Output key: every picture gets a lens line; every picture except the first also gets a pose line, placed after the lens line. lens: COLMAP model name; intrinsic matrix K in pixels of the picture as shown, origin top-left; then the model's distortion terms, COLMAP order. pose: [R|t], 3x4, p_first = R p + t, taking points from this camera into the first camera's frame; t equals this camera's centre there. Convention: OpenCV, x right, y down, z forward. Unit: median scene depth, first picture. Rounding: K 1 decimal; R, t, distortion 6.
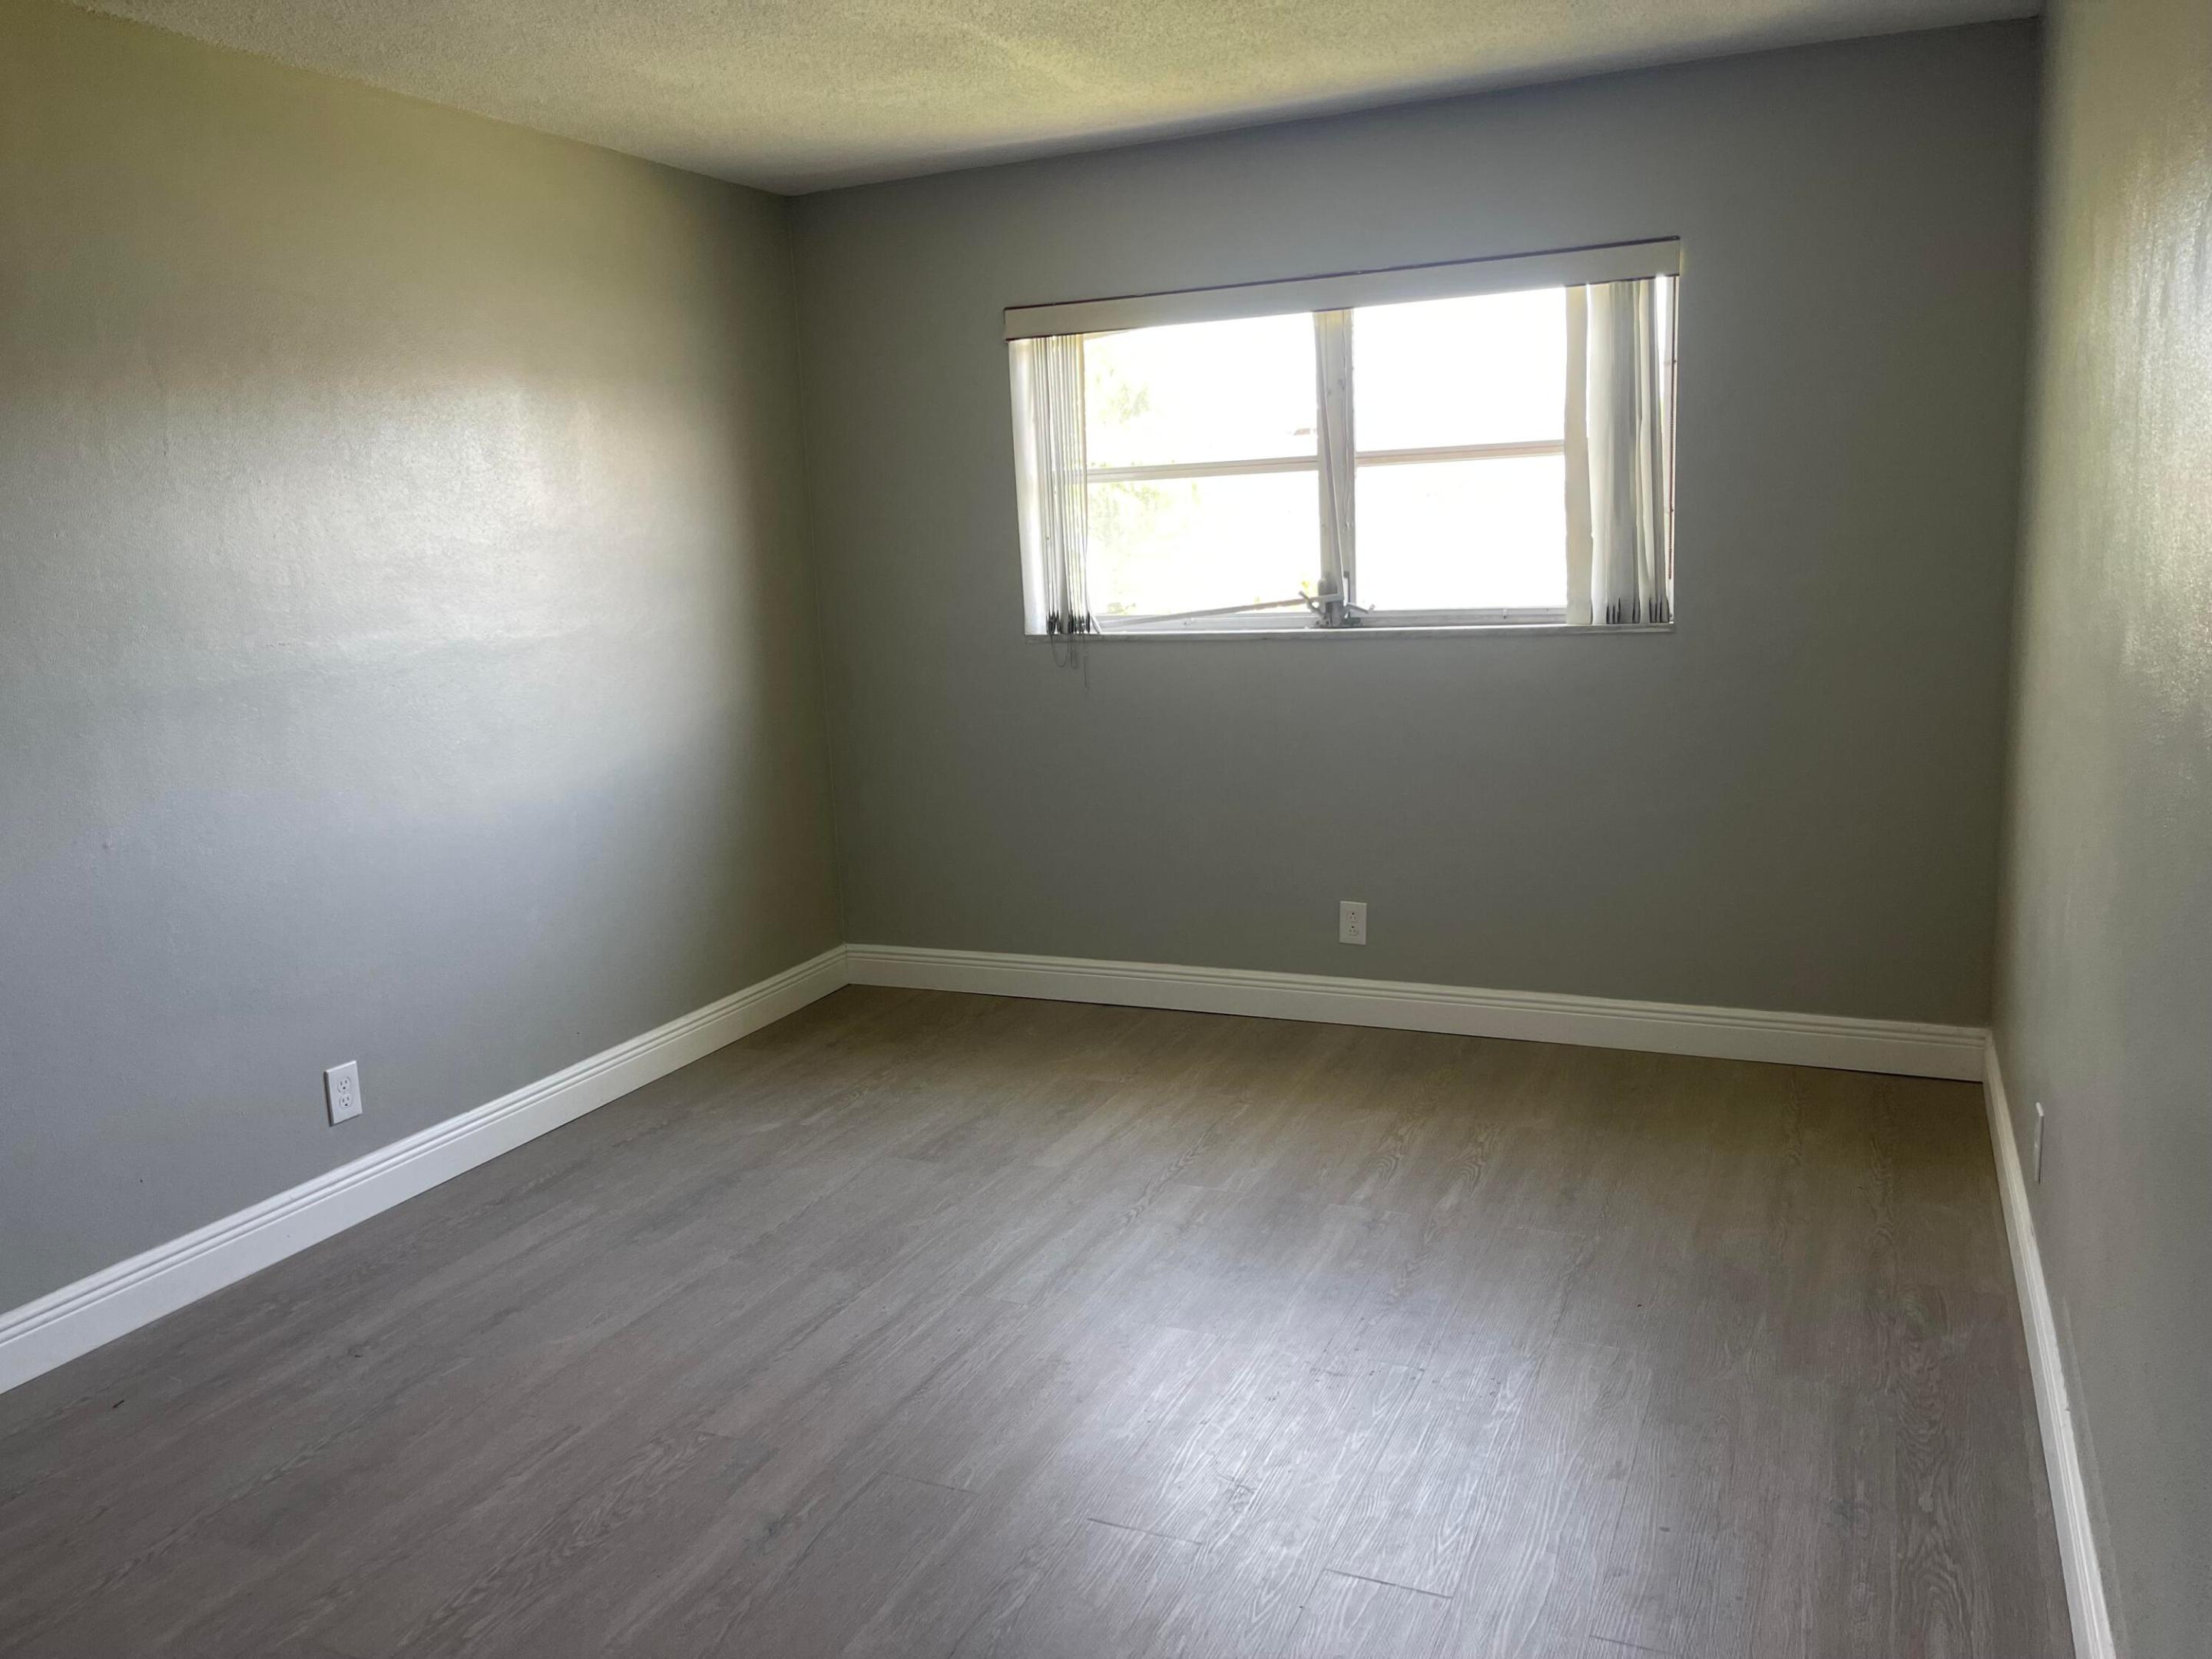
lens RADIAL K [[1635.1, 0, 1108.9], [0, 1635.1, 825.1], [0, 0, 1]] dist [0.000798, -0.069483]
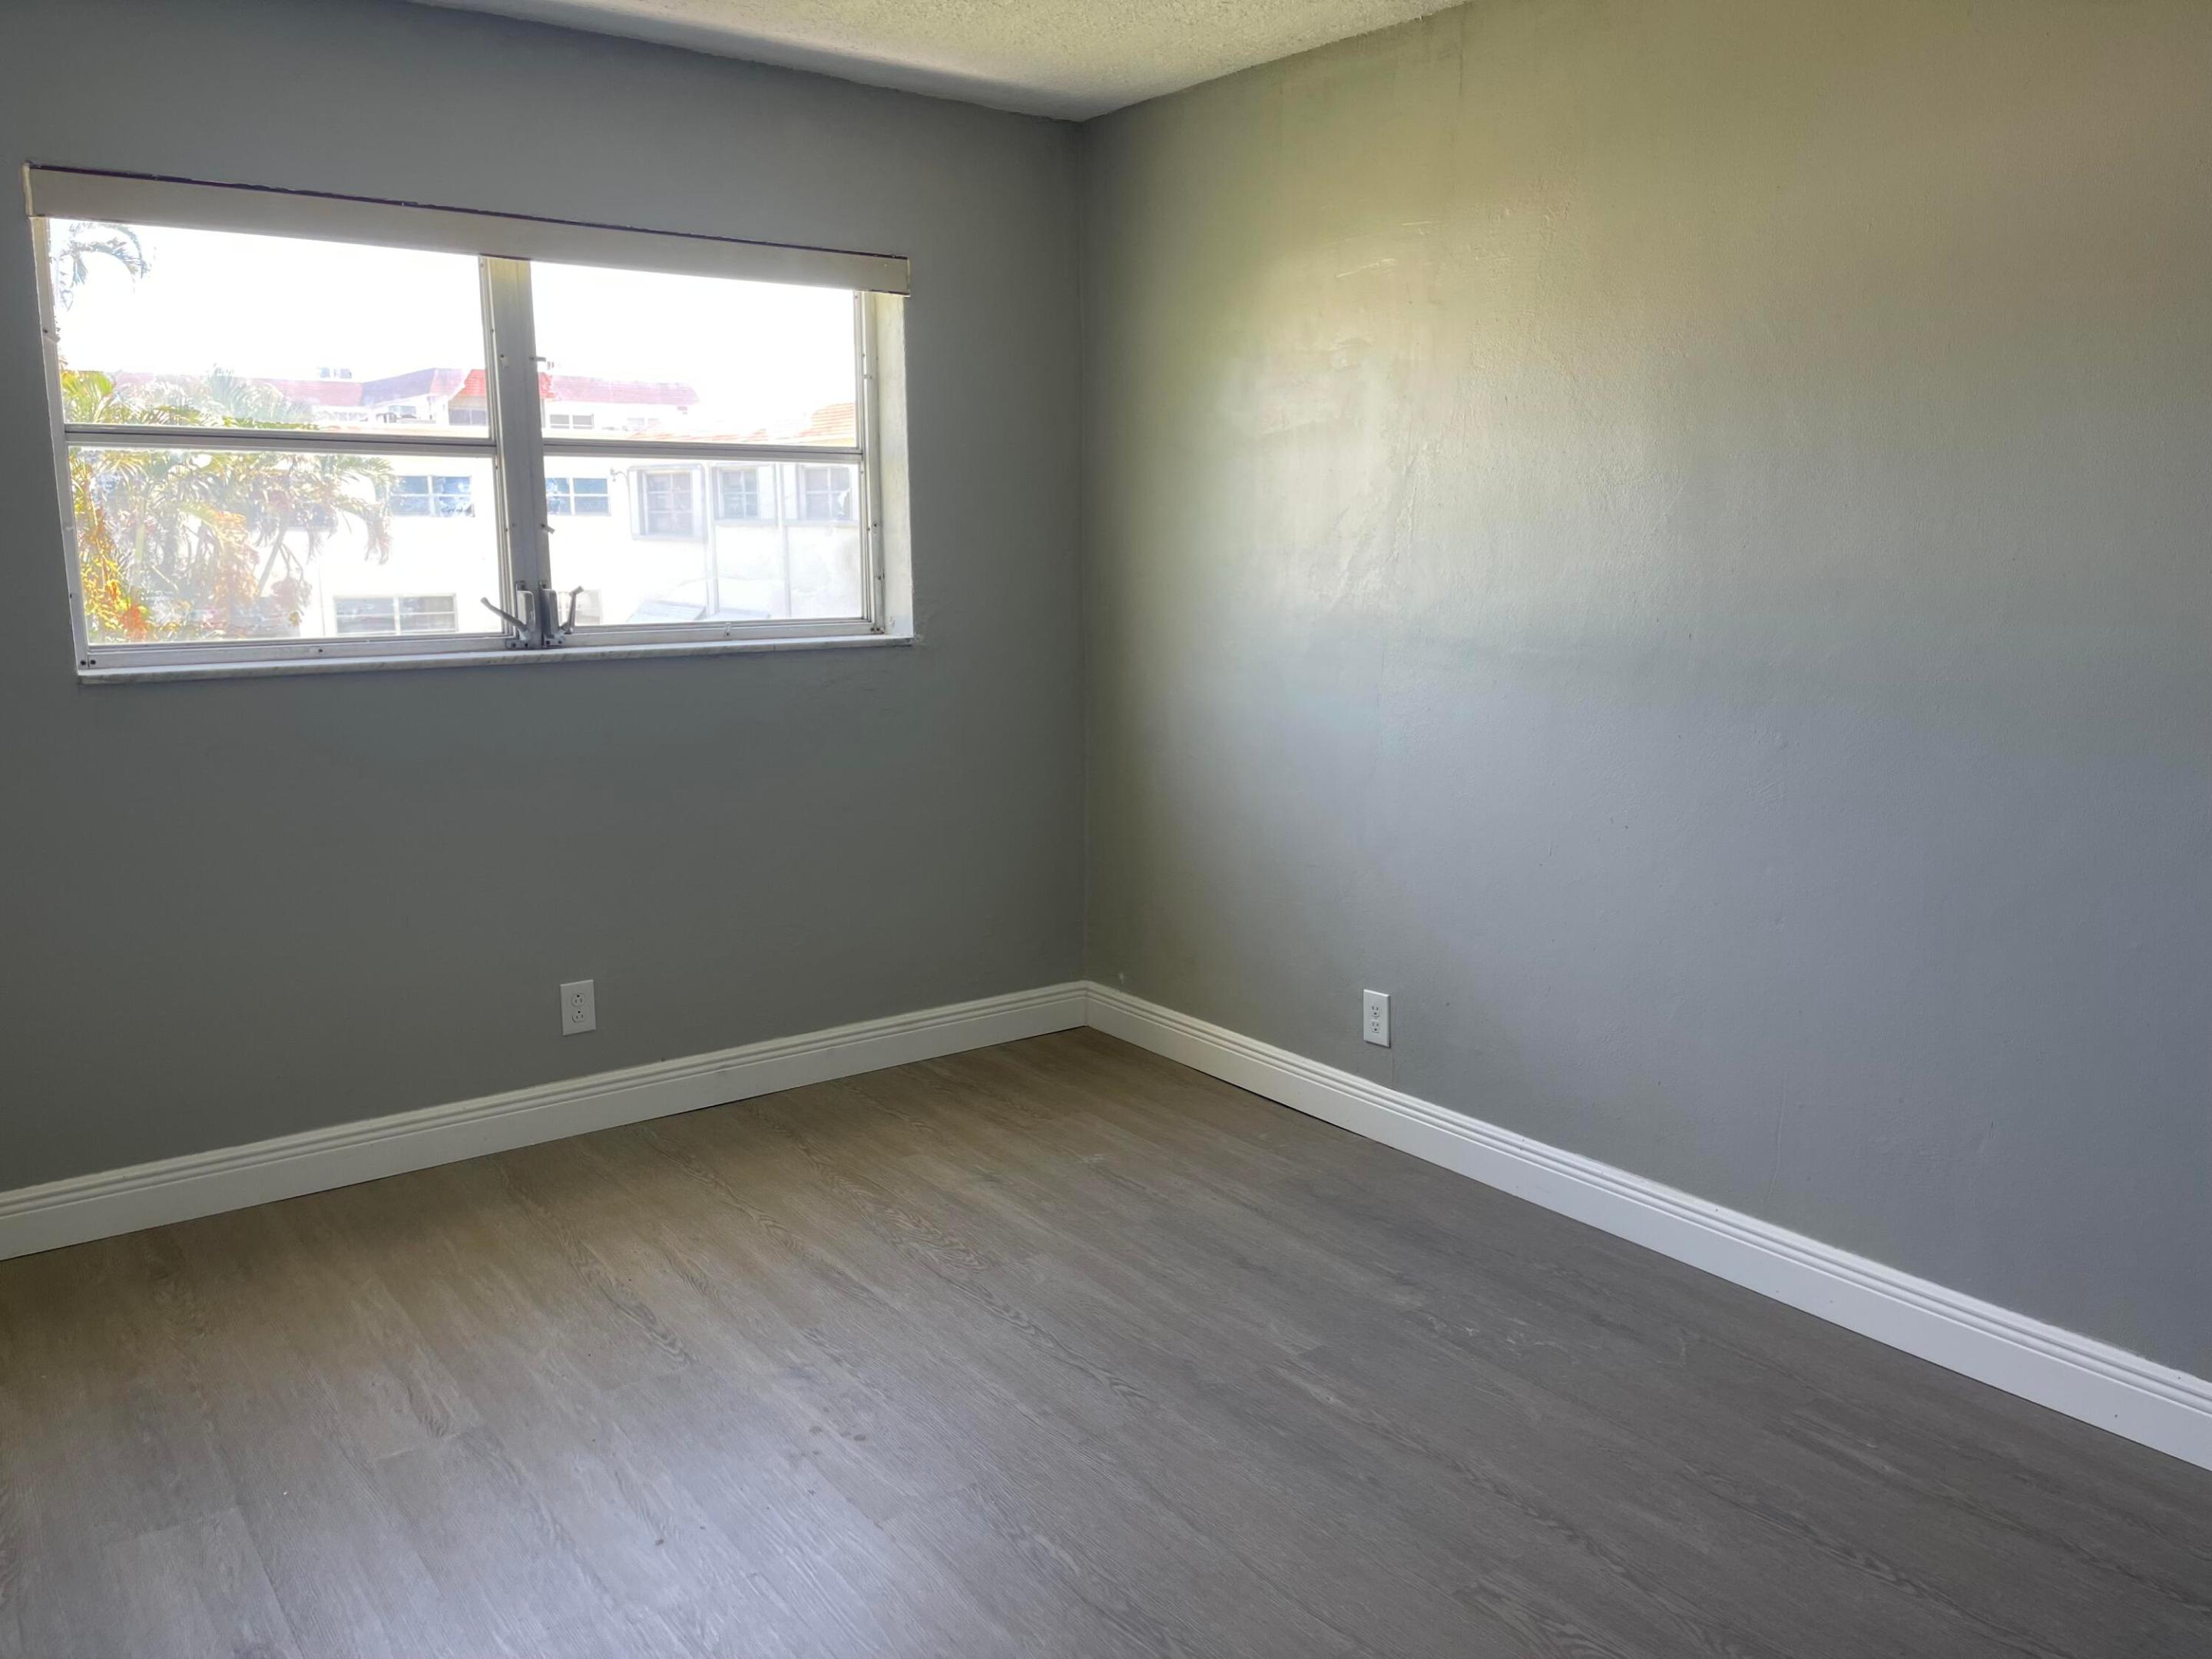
lens RADIAL K [[1704.0, 0, 1110.3], [0, 1704.0, 806.9], [0, 0, 1]] dist [0.064253, -0.097105]
pose [[0.471690, -0.097556, 0.876351, -0.490918], [0.141667, 0.989334, 0.033882, -0.032399], [-0.870310, 0.108168, 0.480480, 0.355685]]
